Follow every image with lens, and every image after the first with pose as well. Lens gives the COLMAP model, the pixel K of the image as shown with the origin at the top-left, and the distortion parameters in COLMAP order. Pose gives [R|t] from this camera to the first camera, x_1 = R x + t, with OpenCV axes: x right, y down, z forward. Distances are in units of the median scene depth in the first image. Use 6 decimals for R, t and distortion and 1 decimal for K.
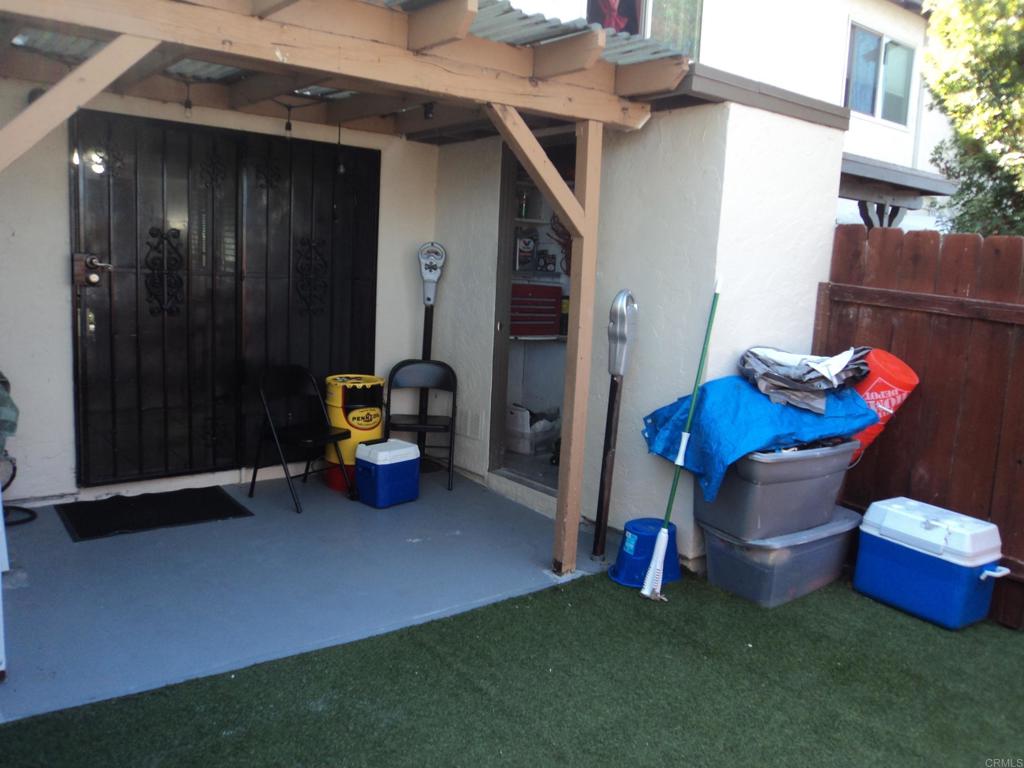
lens RADIAL K [[794.8, 0, 510.3], [0, 794.8, 370.8], [0, 0, 1]] dist [-0.049088, 0.090583]
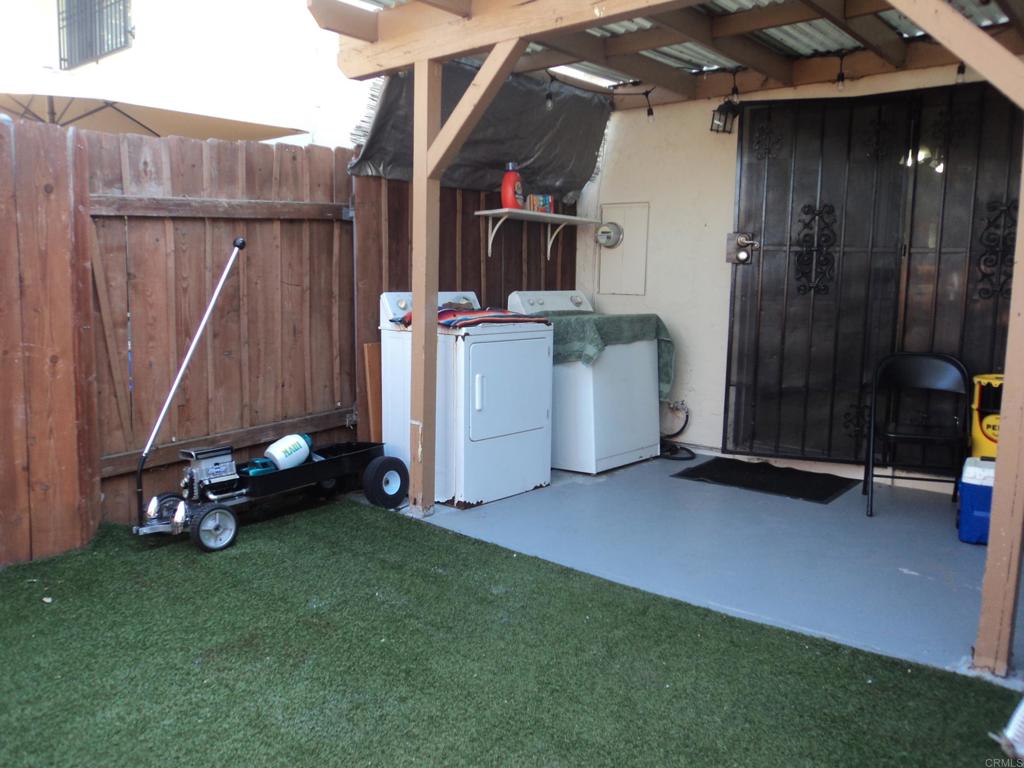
lens RADIAL K [[817.4, 0, 508.8], [0, 817.4, 380.9], [0, 0, 1]] dist [-0.049512, 0.043479]
pose [[0.229990, 0.071476, -0.970565, 0.500954], [-0.126690, 0.991012, 0.042960, 0.047393], [0.964912, 0.113081, 0.236978, 0.415226]]
